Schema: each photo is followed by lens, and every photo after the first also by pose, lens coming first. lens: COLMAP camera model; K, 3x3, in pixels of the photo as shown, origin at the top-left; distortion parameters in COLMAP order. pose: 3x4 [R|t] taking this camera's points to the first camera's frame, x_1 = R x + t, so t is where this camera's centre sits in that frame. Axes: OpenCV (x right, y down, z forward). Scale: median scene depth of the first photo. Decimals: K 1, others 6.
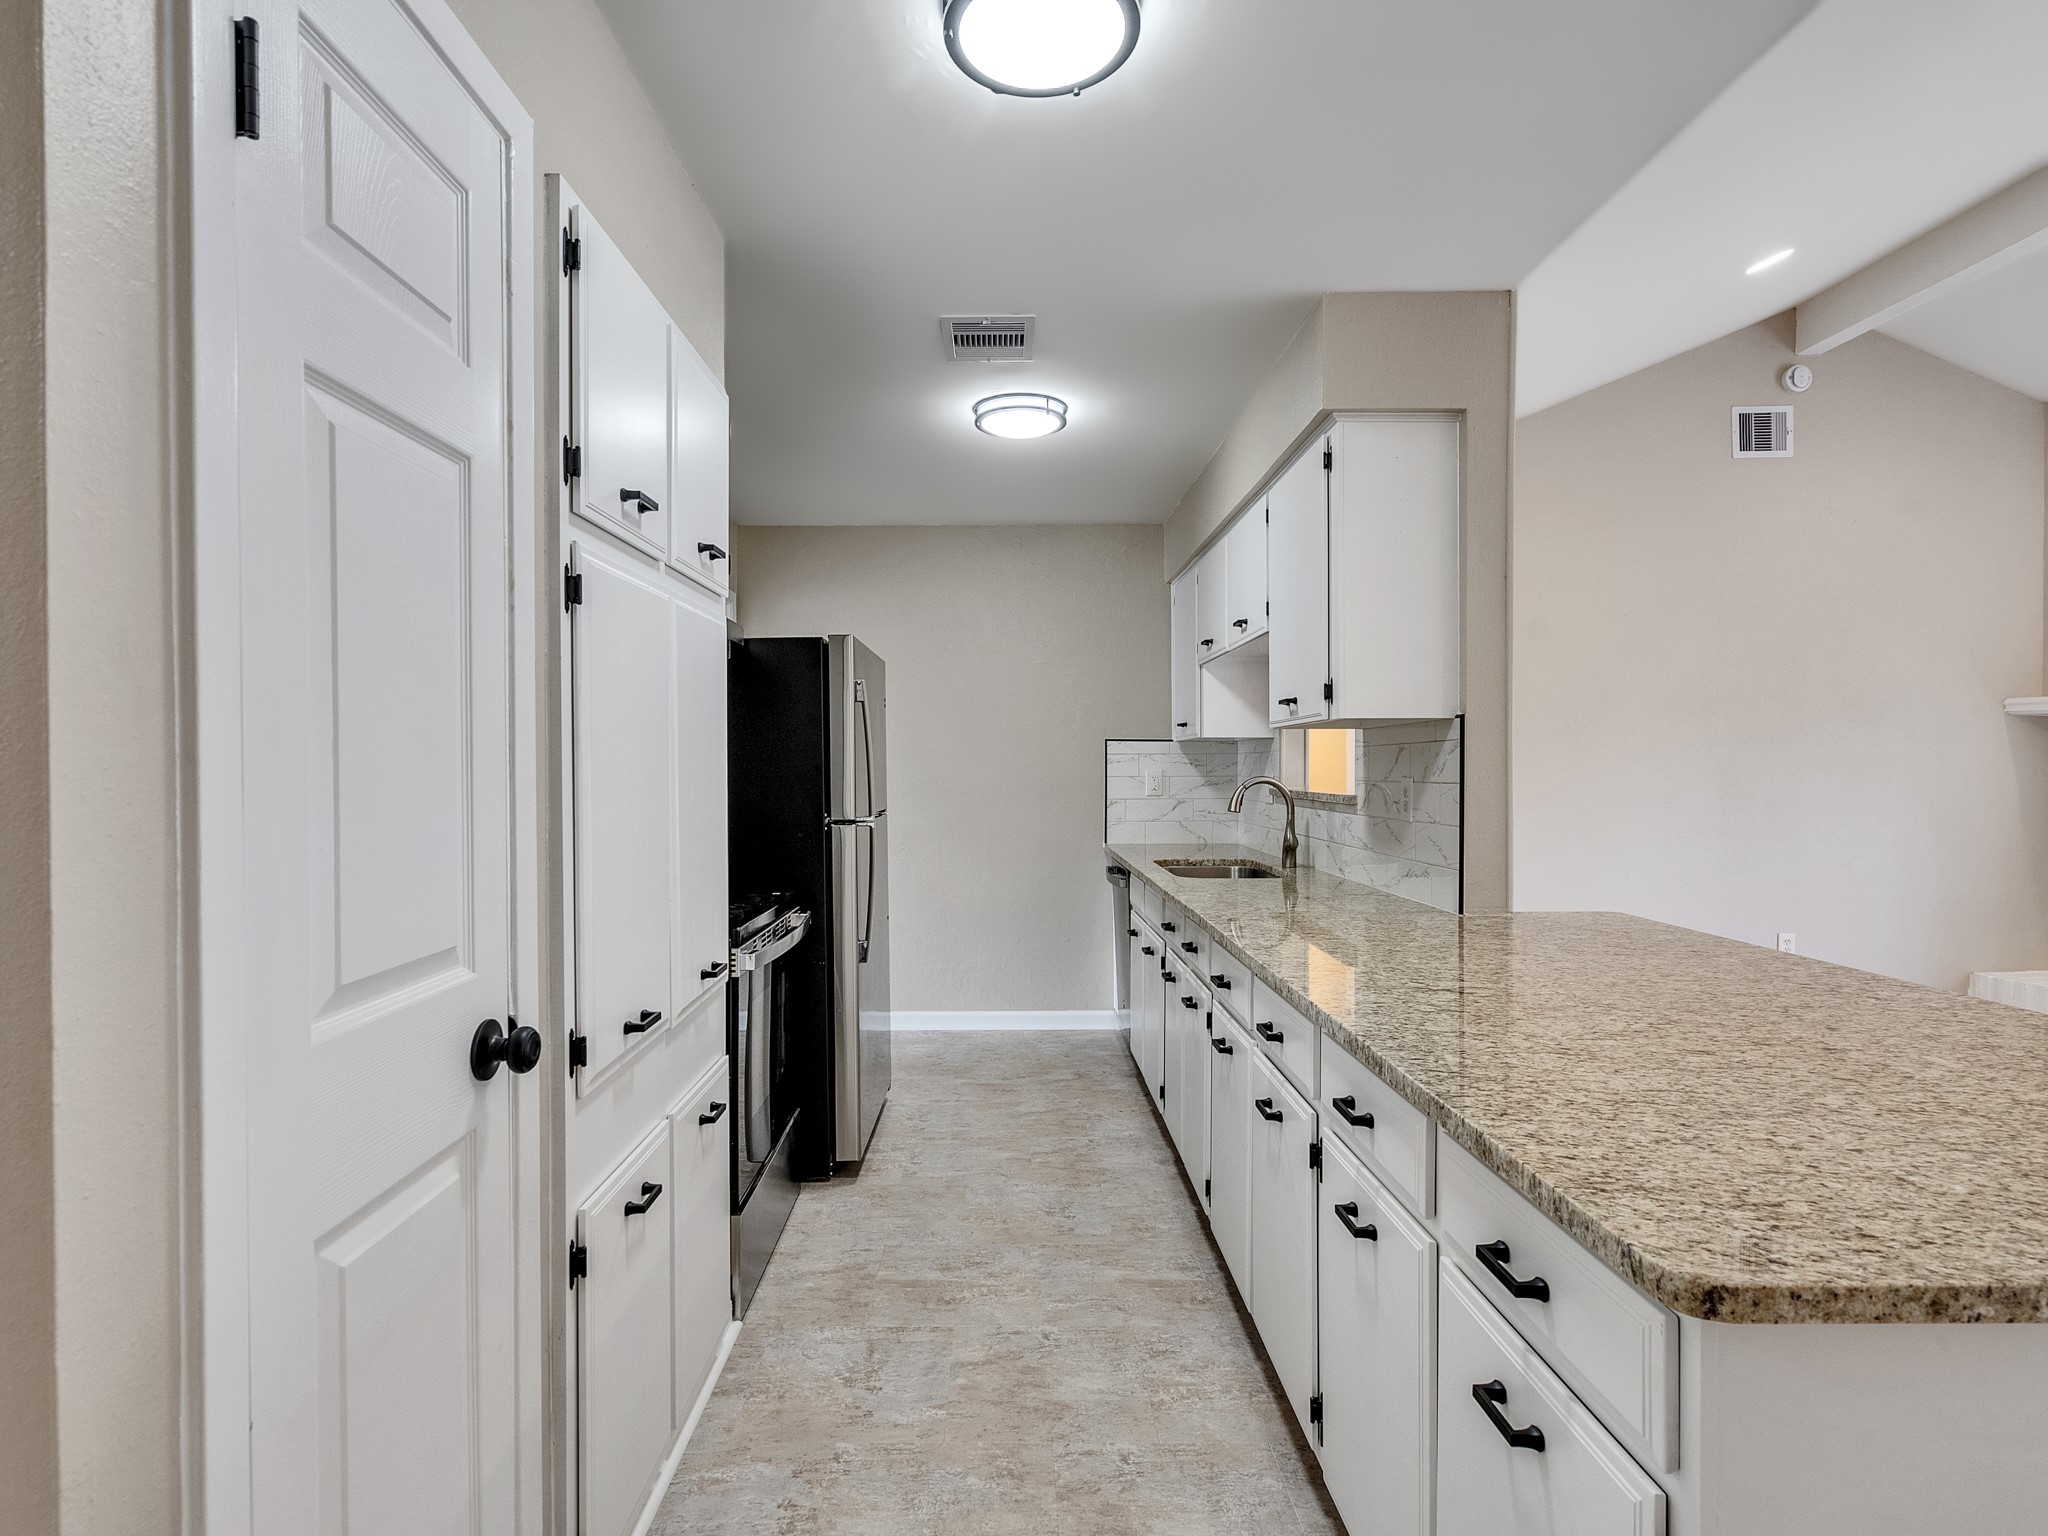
lens RADIAL K [[1039.2, 0, 1047.7], [0, 1039.2, 752.4], [0, 0, 1]] dist [-0.003850, 0.000660]
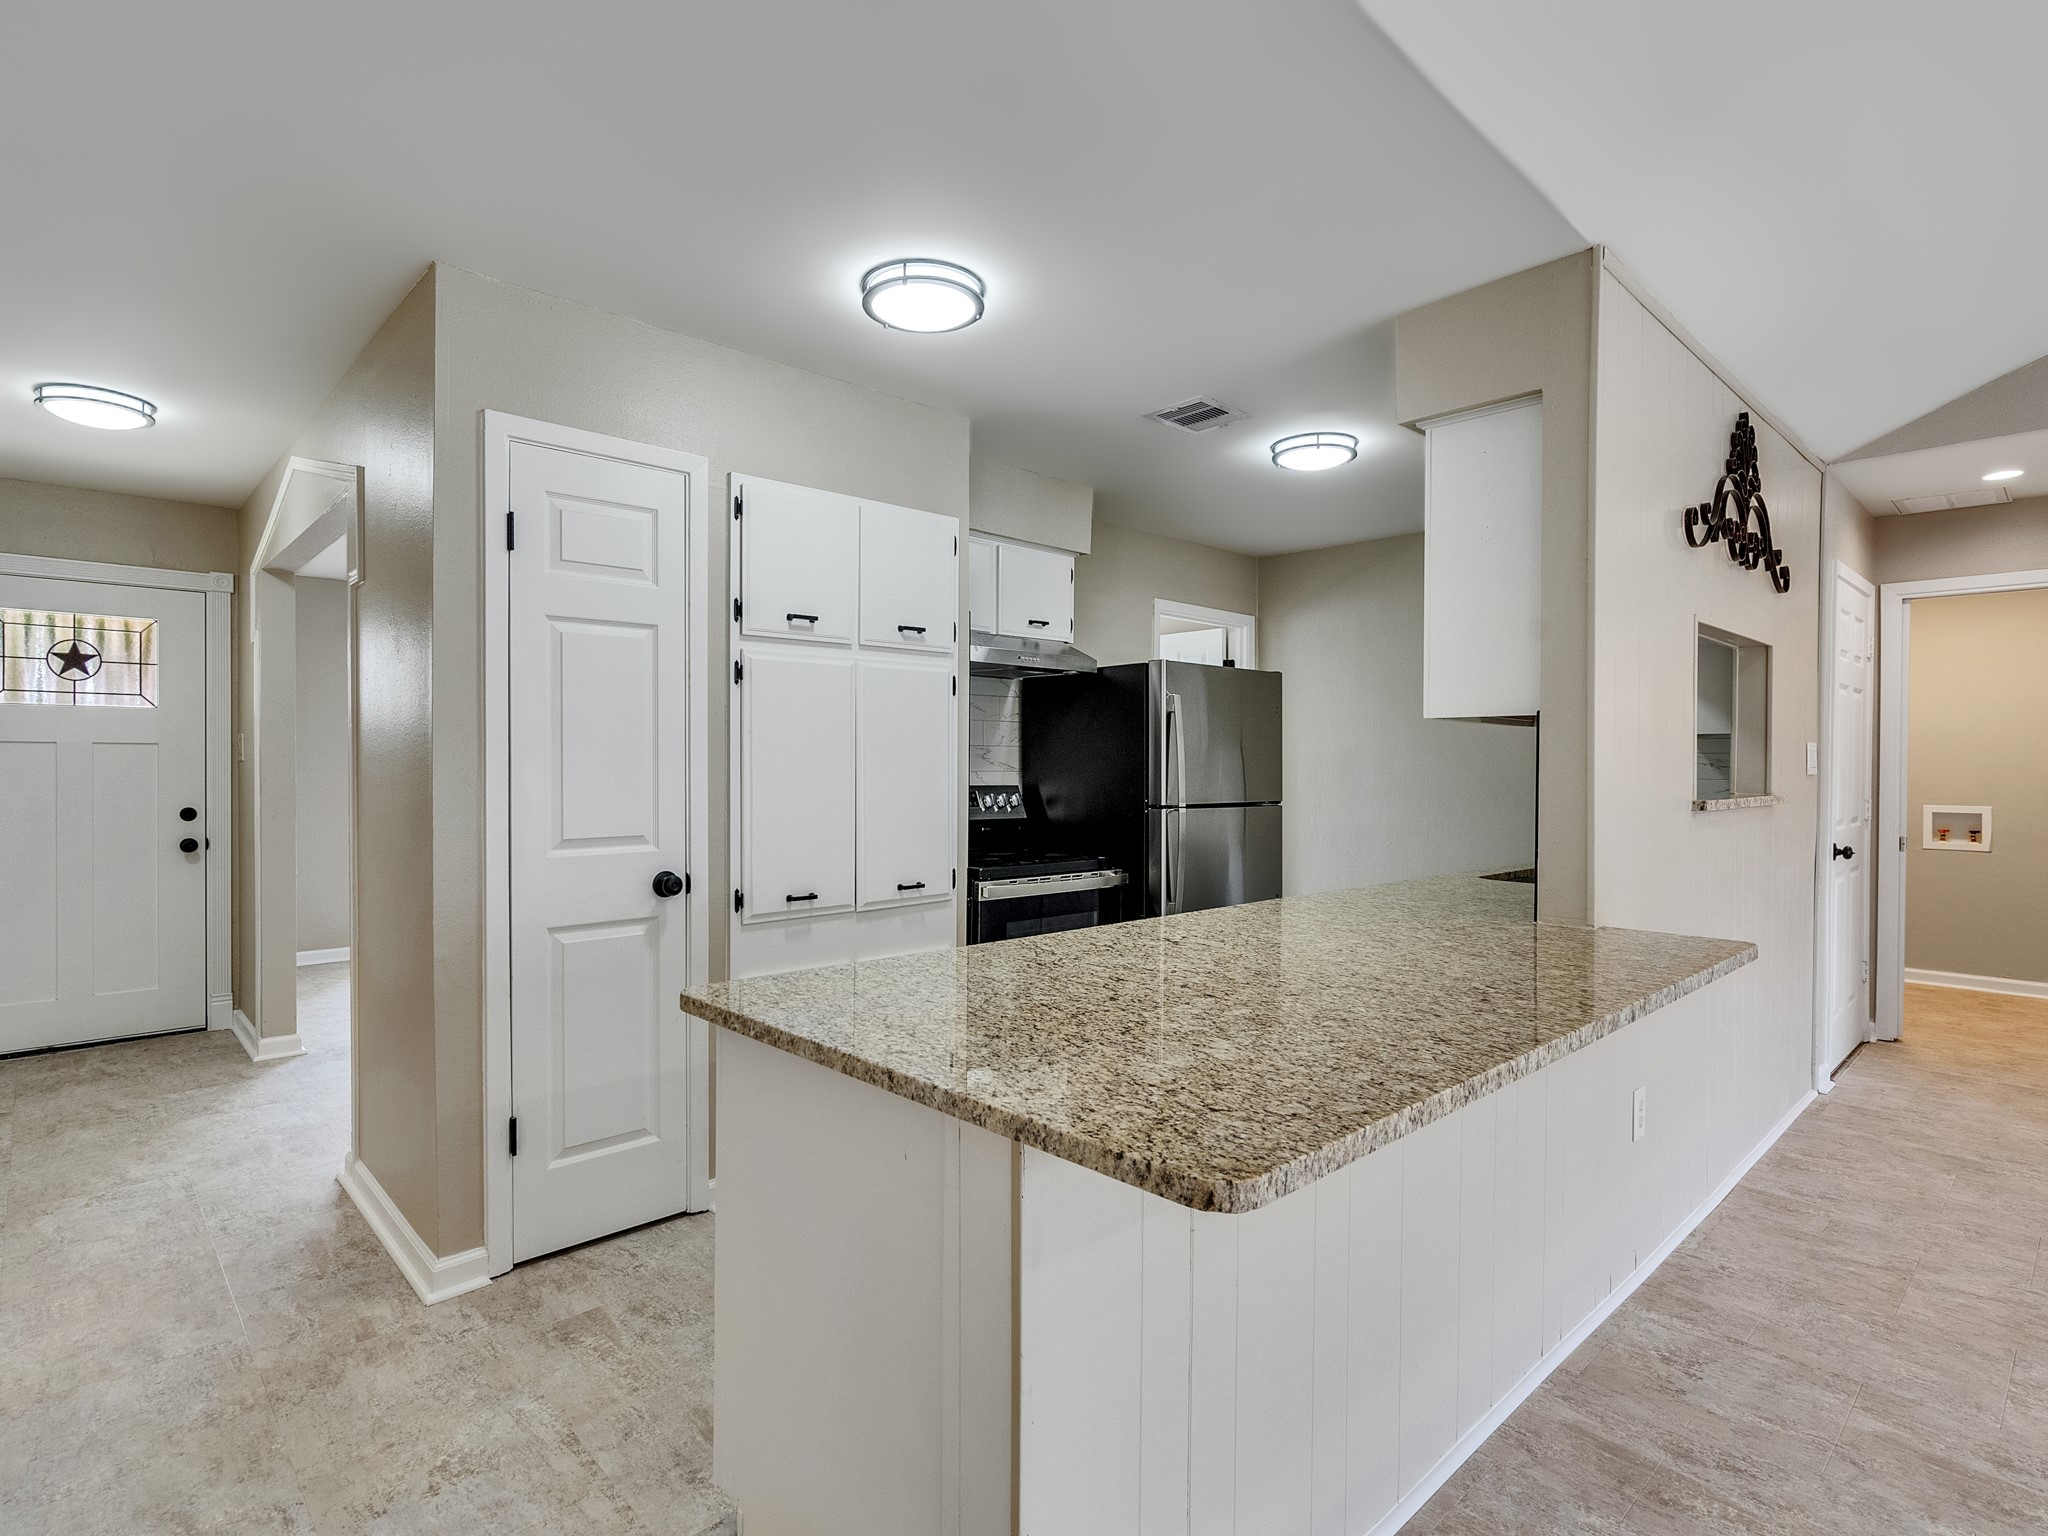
lens RADIAL K [[1039.2, 0, 1001.4], [0, 1039.2, 768.5], [0, 0, 1]] dist [-0.003850, 0.000660]
pose [[0.654030, 0.008598, -0.756419, 0.476547], [0.004485, 0.999874, 0.015243, -0.000032], [0.756455, -0.013362, 0.653909, 0.021946]]
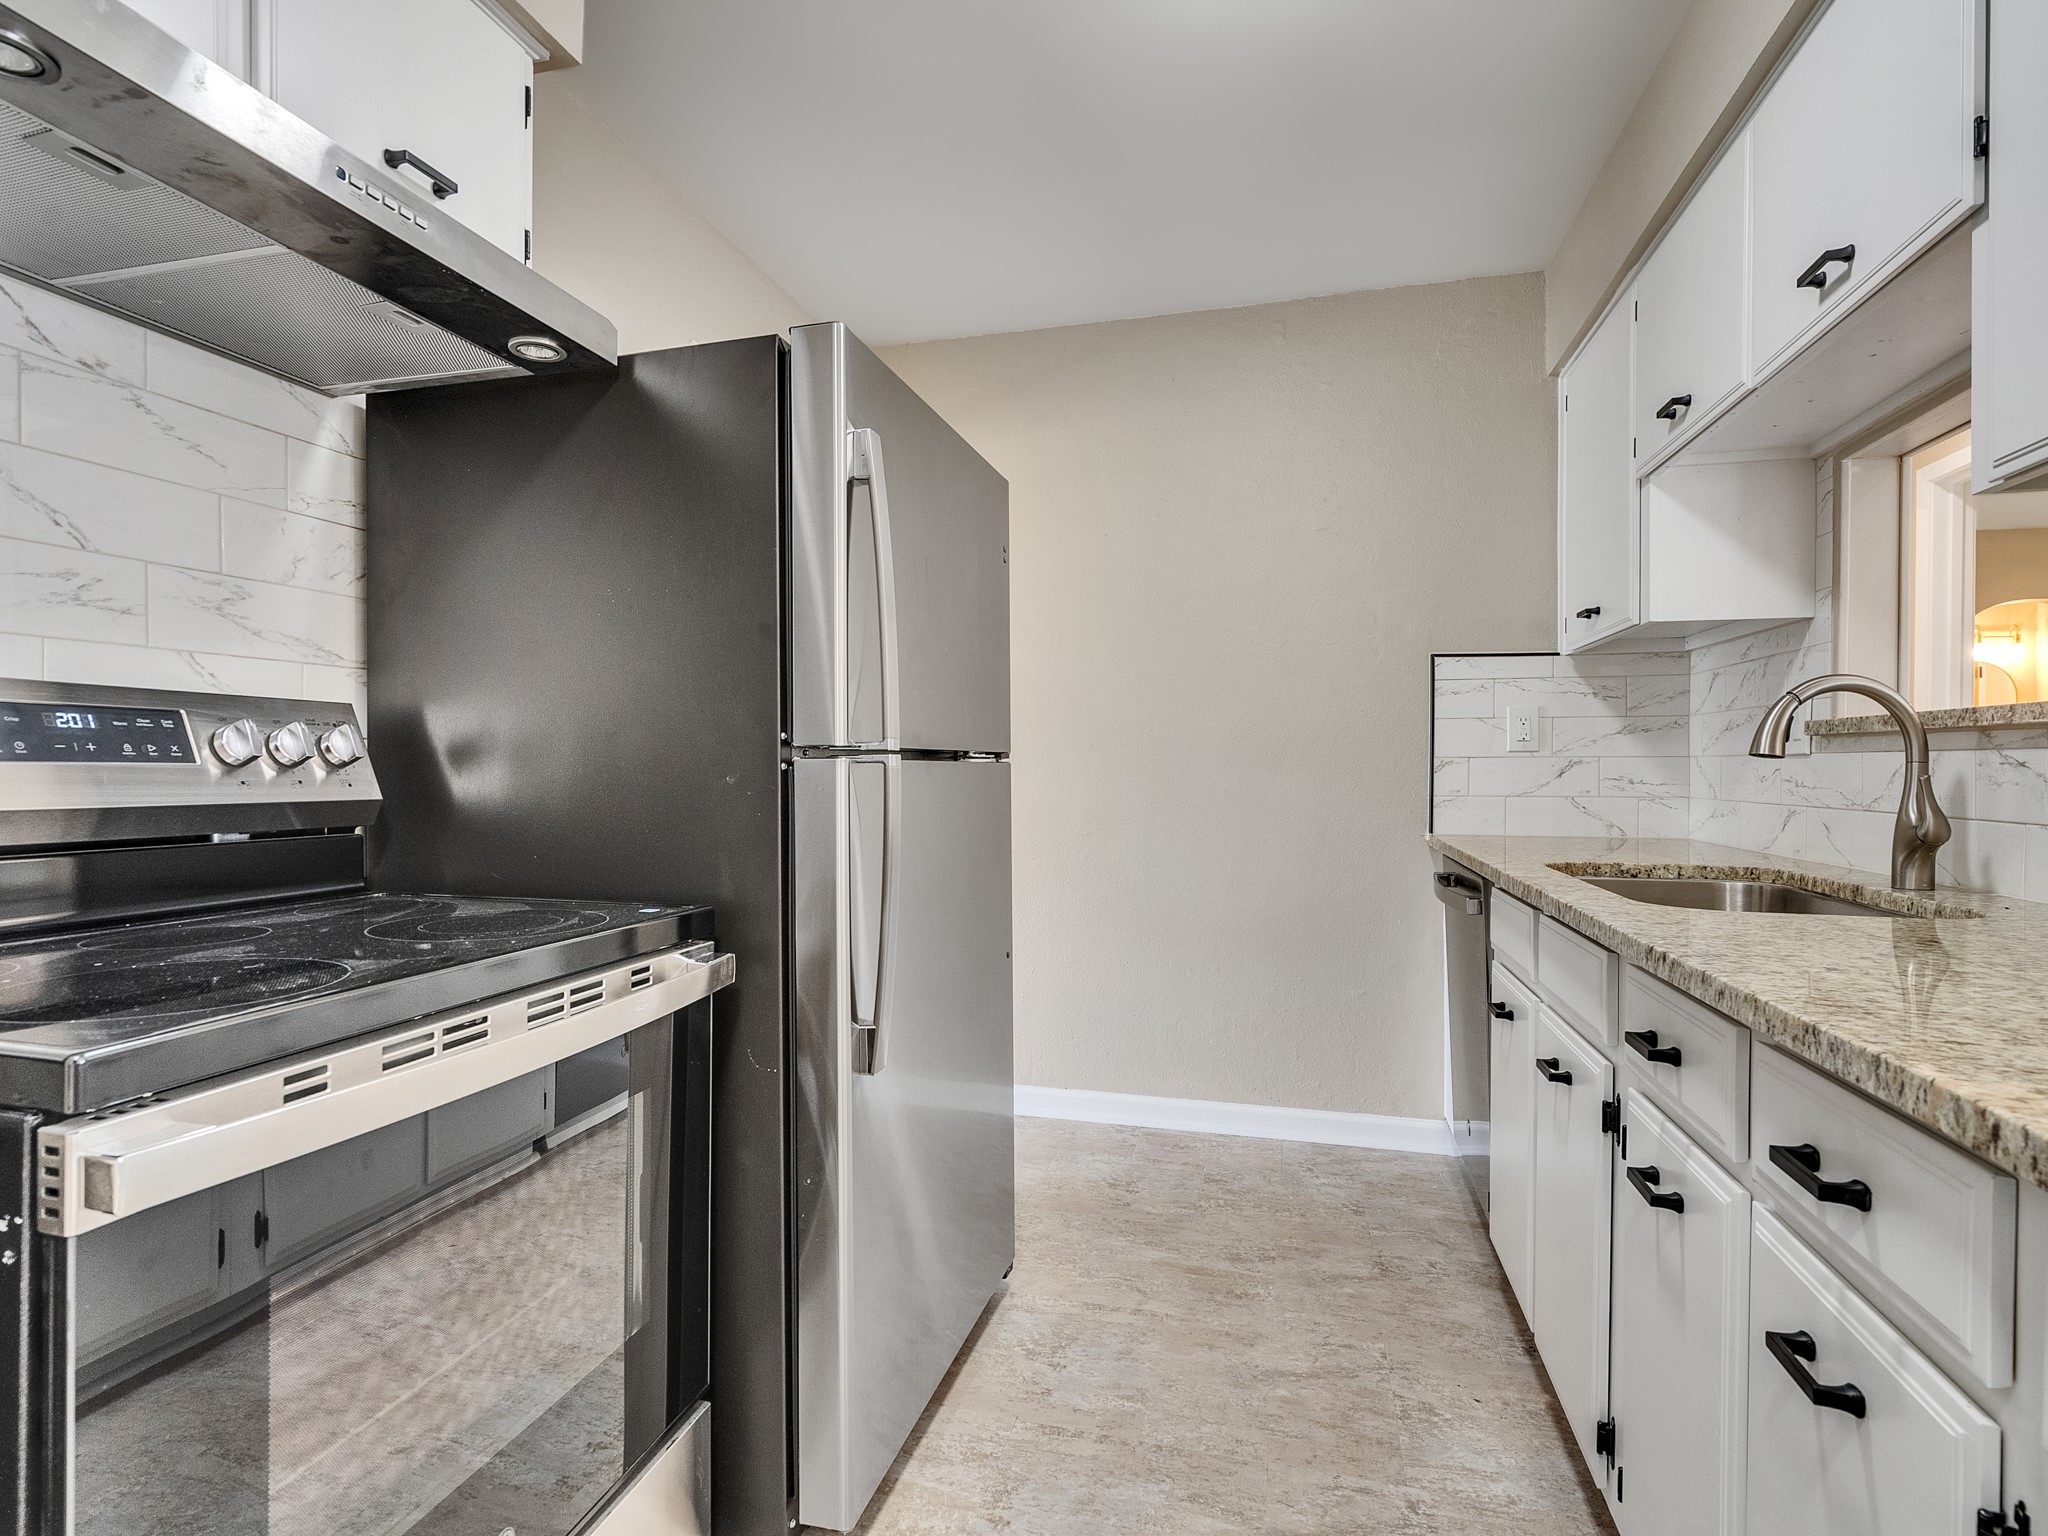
lens RADIAL K [[1039.2, 0, 1027.2], [0, 1039.2, 778.2], [0, 0, 1]] dist [-0.003850, 0.000660]
pose [[0.956856, 0.007160, -0.290473, 0.009652], [0.000411, 0.999662, 0.025995, 0.050151], [0.290561, -0.024993, 0.956530, 0.455159]]
